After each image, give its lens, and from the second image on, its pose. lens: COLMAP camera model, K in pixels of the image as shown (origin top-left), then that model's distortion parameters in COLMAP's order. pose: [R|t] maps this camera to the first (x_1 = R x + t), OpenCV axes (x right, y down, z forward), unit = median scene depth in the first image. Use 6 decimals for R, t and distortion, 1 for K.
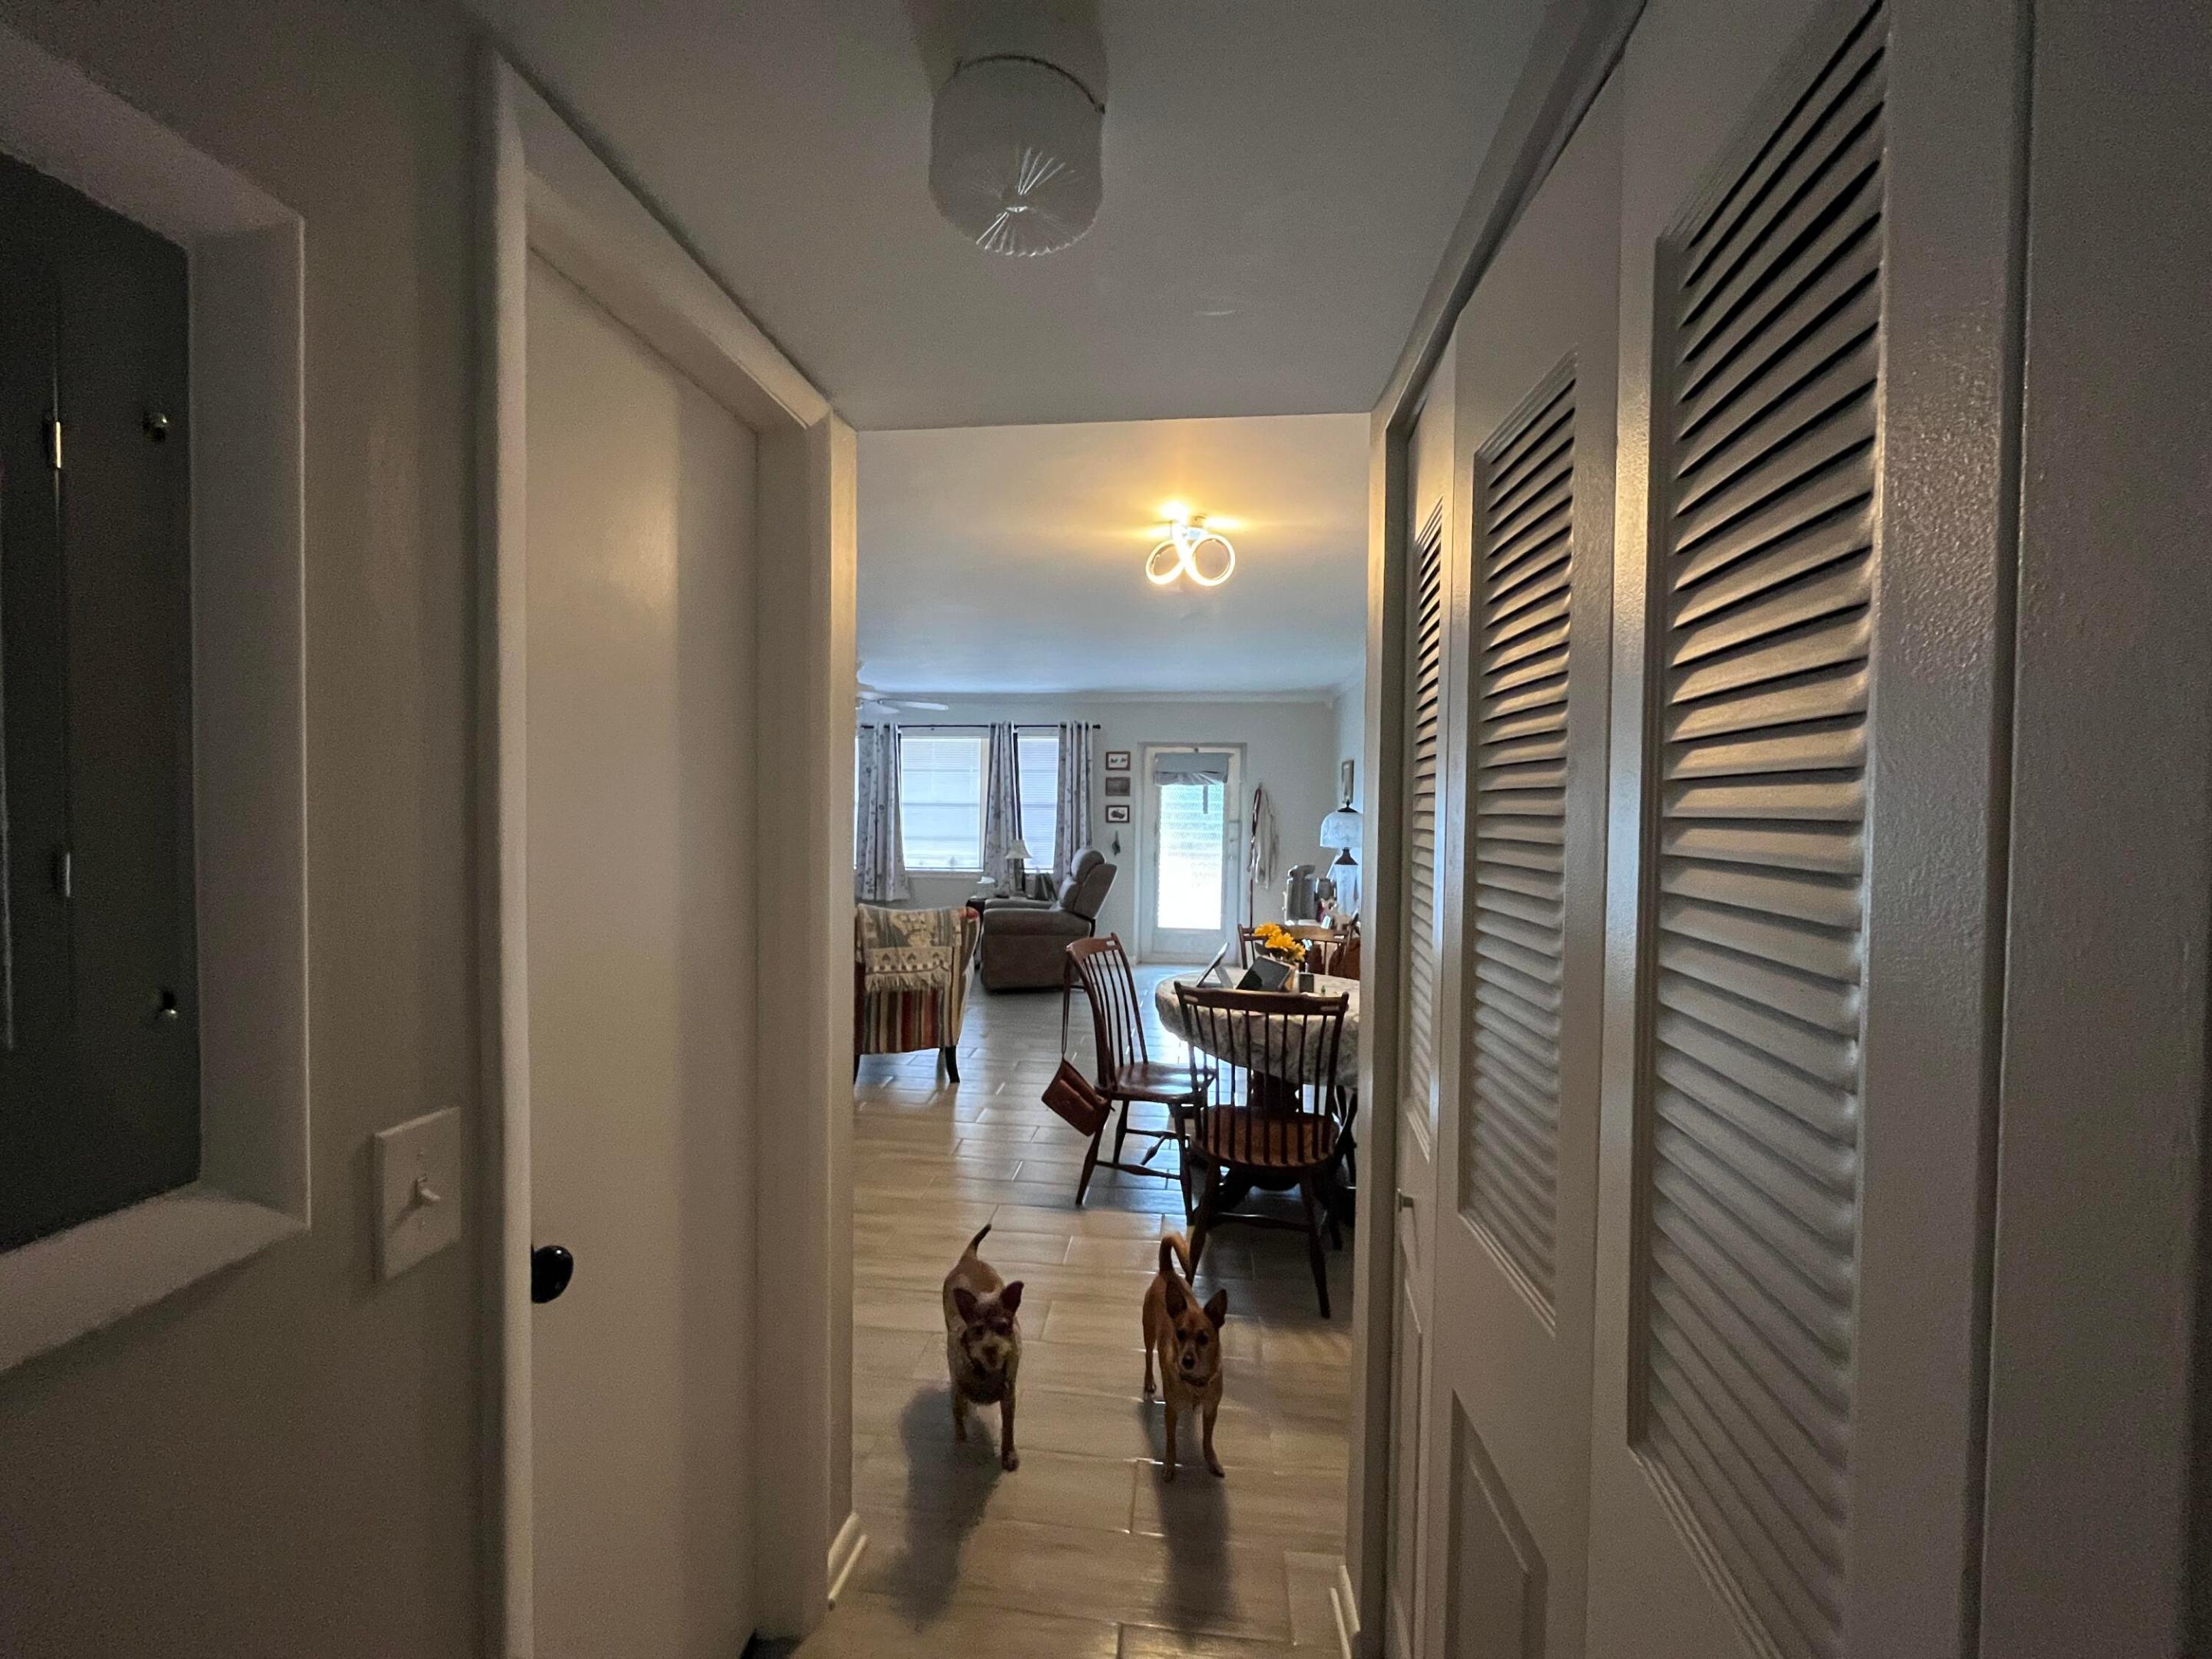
lens RADIAL K [[894.2, 0, 1110.1], [0, 894.2, 829.3], [0, 0, 1]] dist [0.000366, -0.000027]
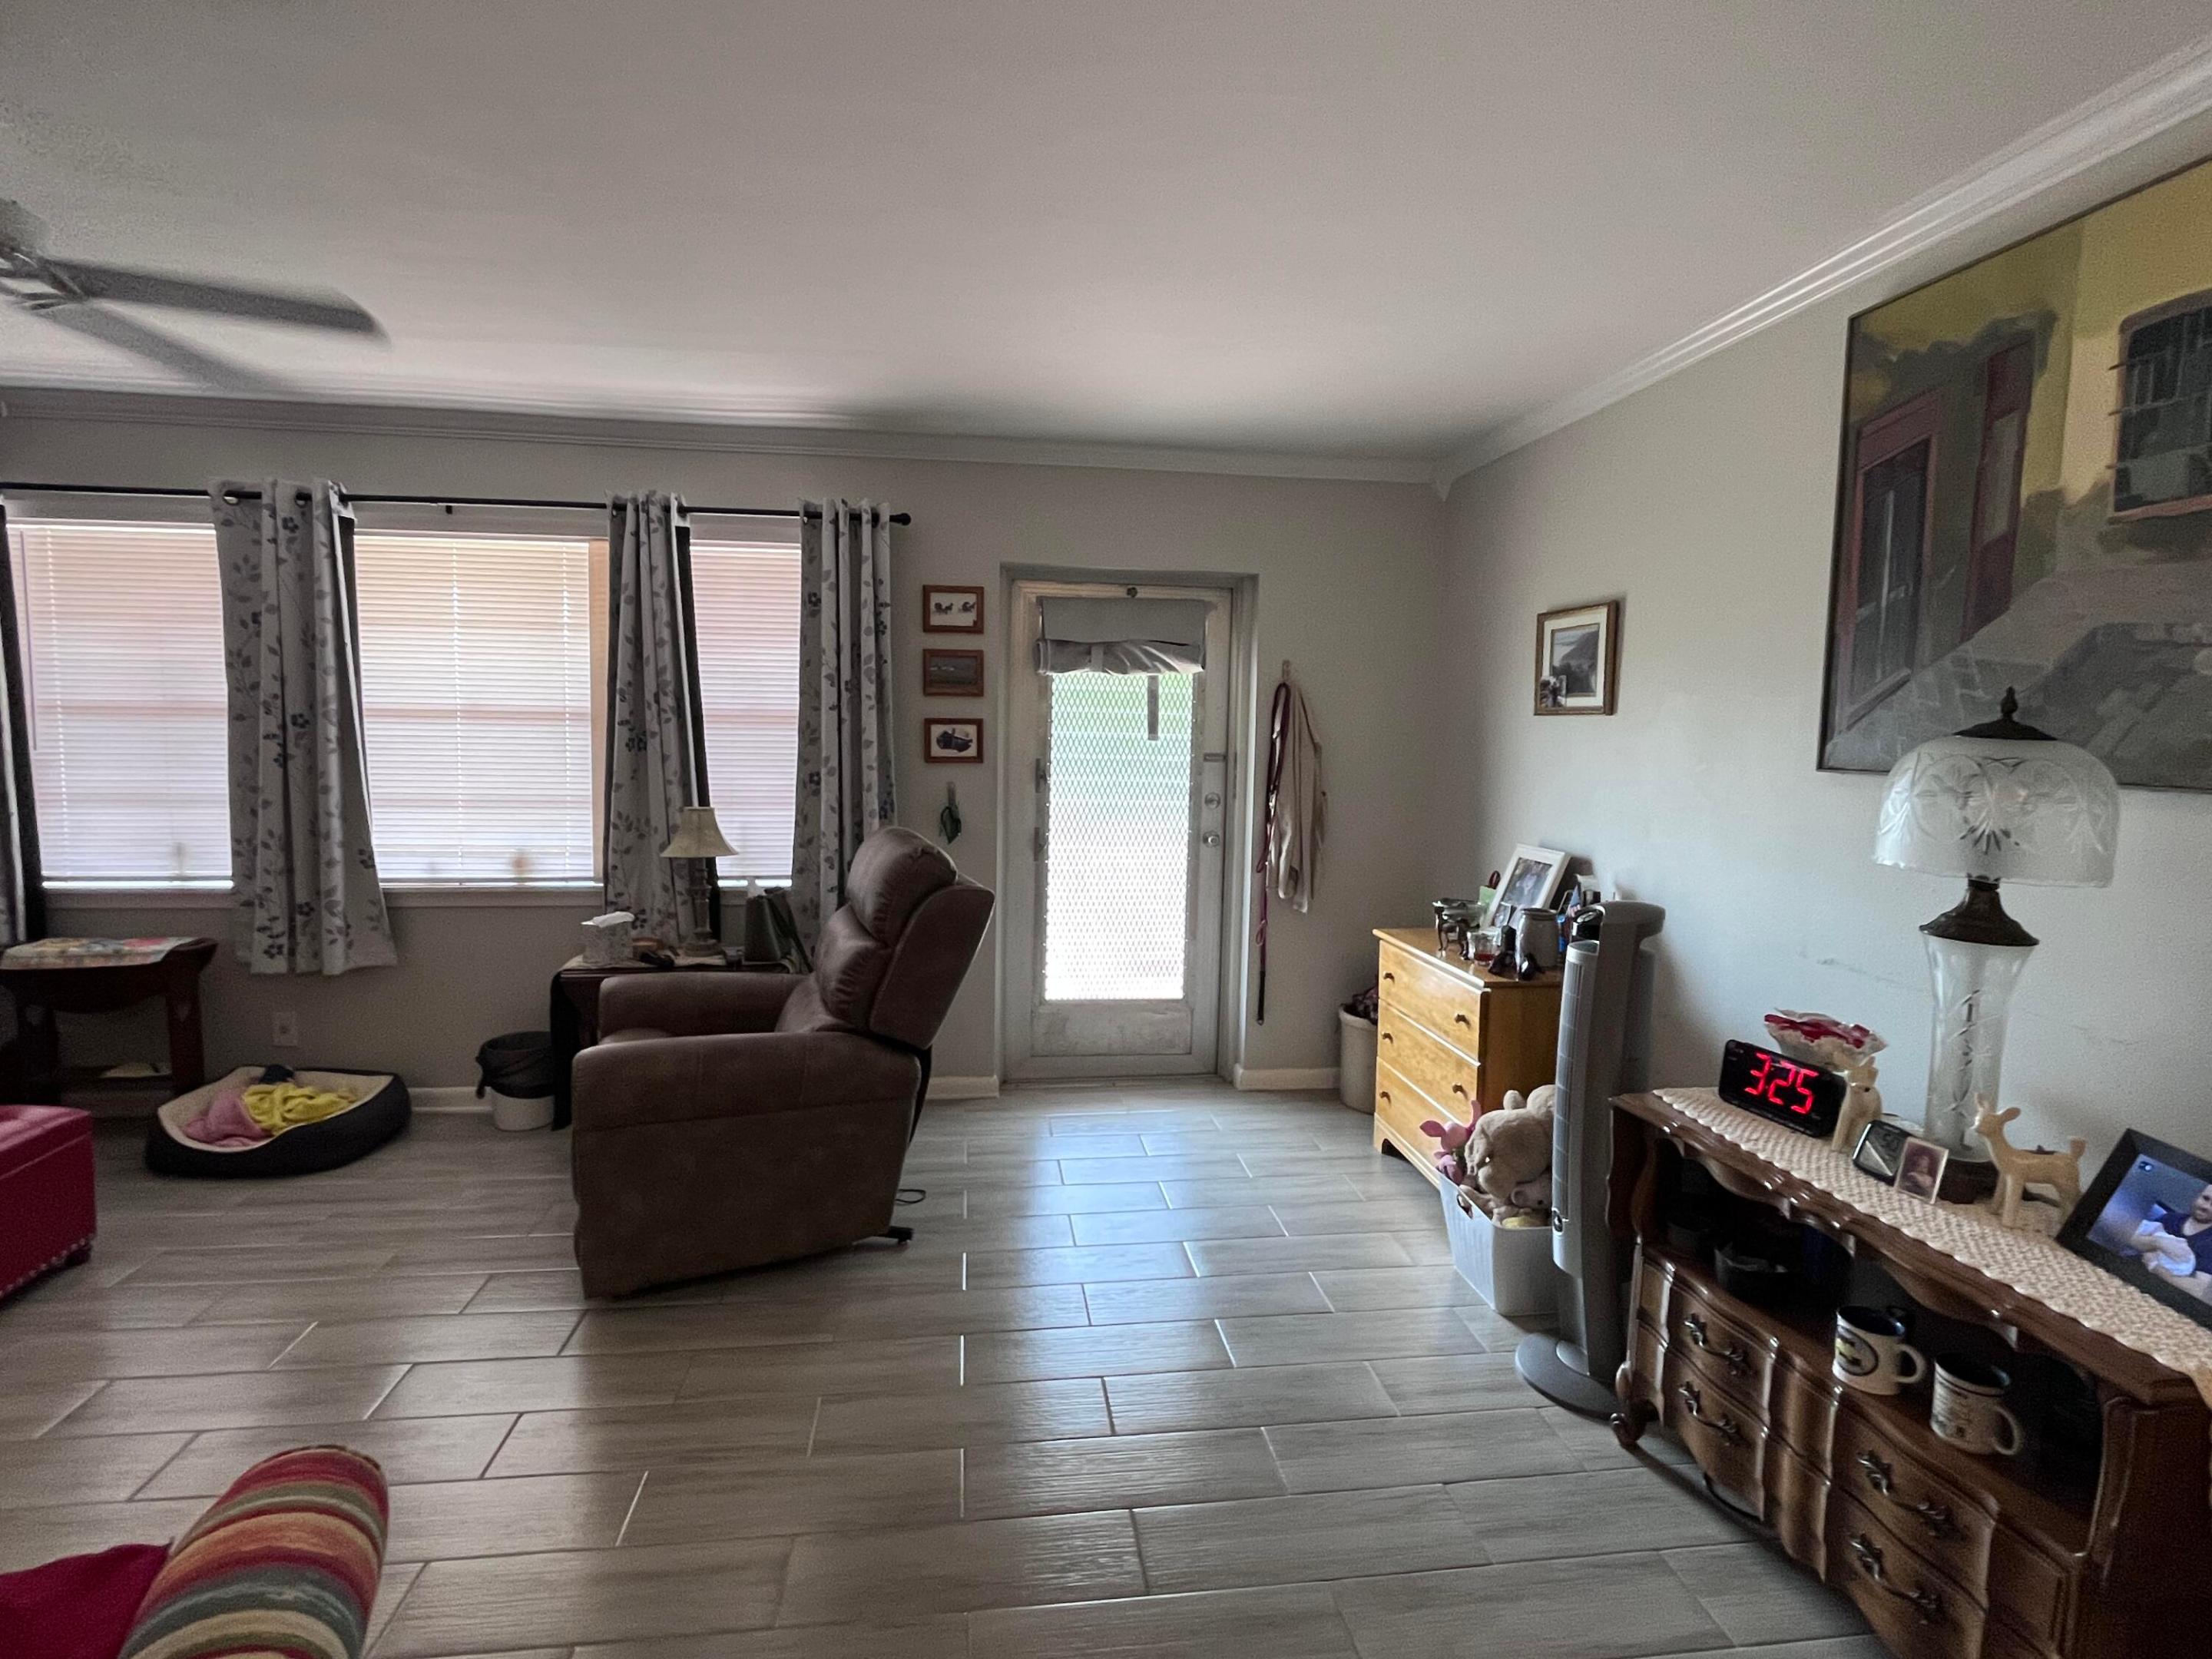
lens RADIAL K [[1036.1, 0, 1100.2], [0, 1036.1, 828.1], [0, 0, 1]] dist [0.002741, 0.000063]
pose [[0.969901, -0.018840, 0.242771, -0.042307], [0.001885, 0.997553, 0.069886, -0.009872], [-0.243493, -0.067325, 0.967563, 0.515984]]
